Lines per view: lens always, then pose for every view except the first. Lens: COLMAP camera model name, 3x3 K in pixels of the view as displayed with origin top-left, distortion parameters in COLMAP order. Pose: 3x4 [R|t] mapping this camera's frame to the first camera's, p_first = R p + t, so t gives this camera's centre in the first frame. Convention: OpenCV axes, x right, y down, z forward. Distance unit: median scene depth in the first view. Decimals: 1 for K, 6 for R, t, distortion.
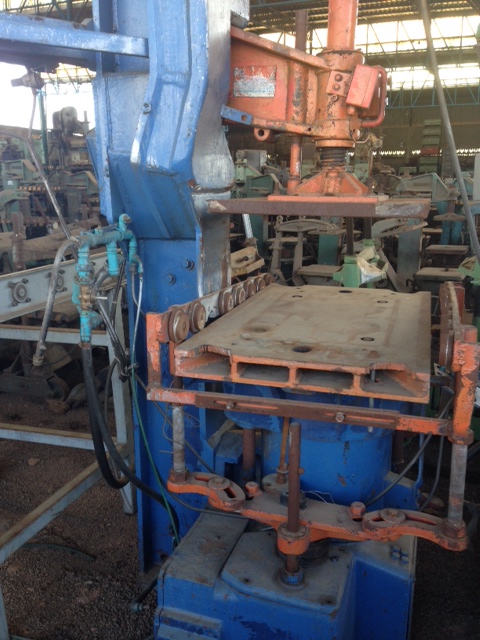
lens RADIAL K [[595.9, 0, 239.3], [0, 595.9, 320.1], [0, 0, 1]] dist [0.093766, -0.071836]
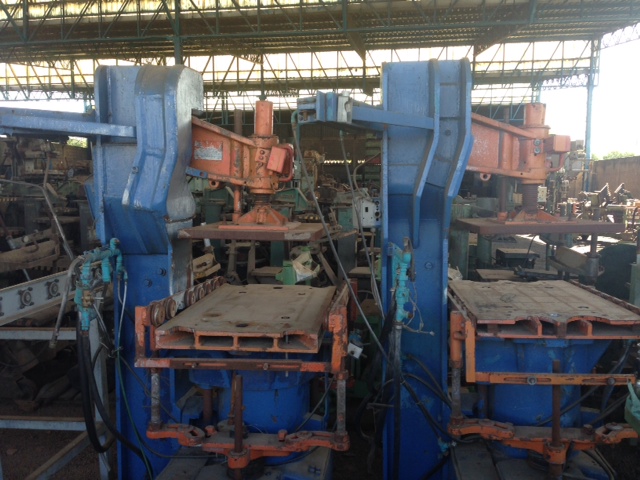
lens RADIAL K [[595.9, 0, 326.2], [0, 595.9, 223.9], [0, 0, 1]] dist [0.093766, -0.071836]
pose [[0.977767, -0.012051, 0.209349, -0.002149], [0.045372, 0.986856, -0.155100, 0.033481], [-0.204728, 0.161150, 0.965462, -0.491589]]
